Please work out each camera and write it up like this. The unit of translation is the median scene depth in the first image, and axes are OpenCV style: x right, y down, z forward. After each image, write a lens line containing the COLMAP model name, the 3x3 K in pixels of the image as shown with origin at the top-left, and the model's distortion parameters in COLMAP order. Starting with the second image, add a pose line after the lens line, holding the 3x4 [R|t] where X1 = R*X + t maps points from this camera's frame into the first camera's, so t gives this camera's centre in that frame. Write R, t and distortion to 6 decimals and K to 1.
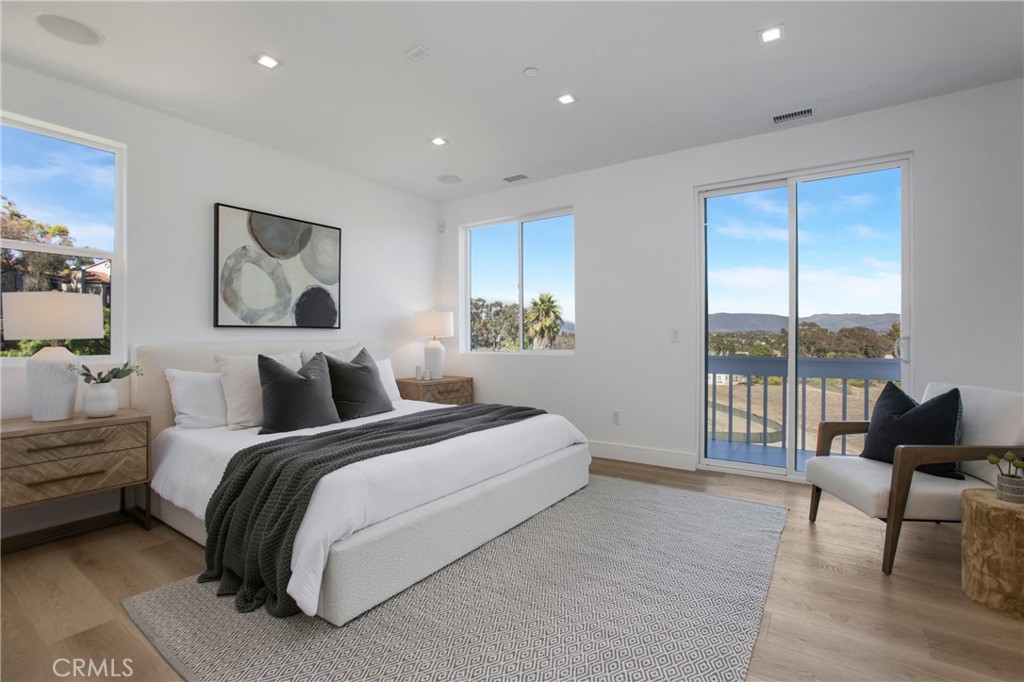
lens RADIAL K [[469.3, 0, 510.3], [0, 469.3, 335.1], [0, 0, 1]] dist [-0.002488, -0.000300]
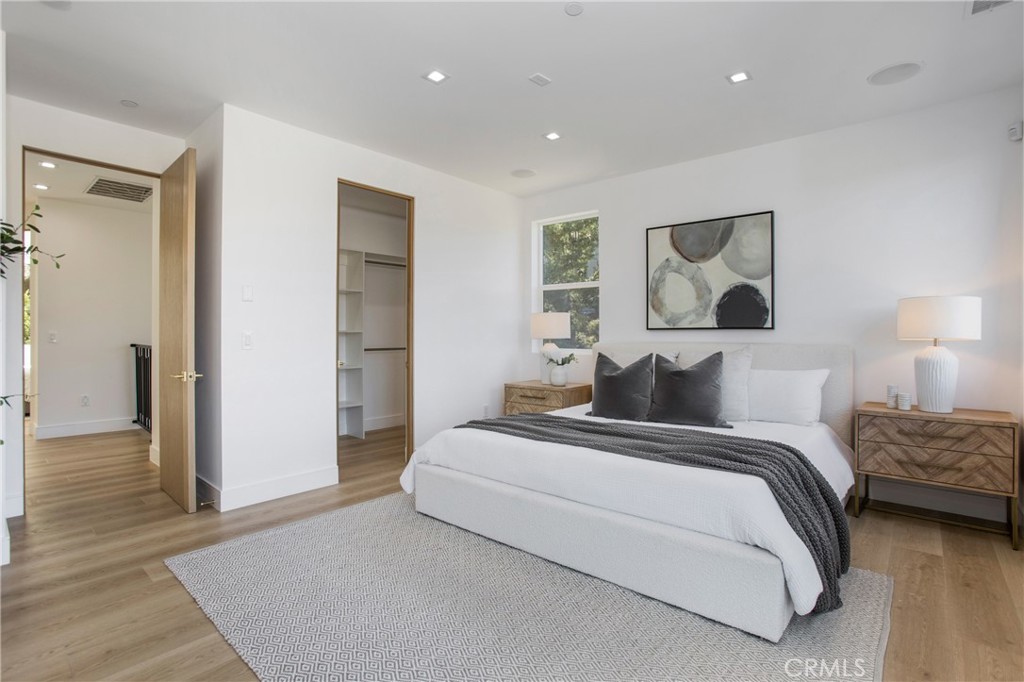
lens RADIAL K [[493.0, 0, 512.9], [0, 493.0, 339.5], [0, 0, 1]] dist [-0.010059, 0.007027]
pose [[-0.049963, 0.015327, -0.998633, 0.606273], [0.004950, 0.999874, 0.015099, -0.011587], [0.998739, -0.004189, -0.050032, 0.634375]]
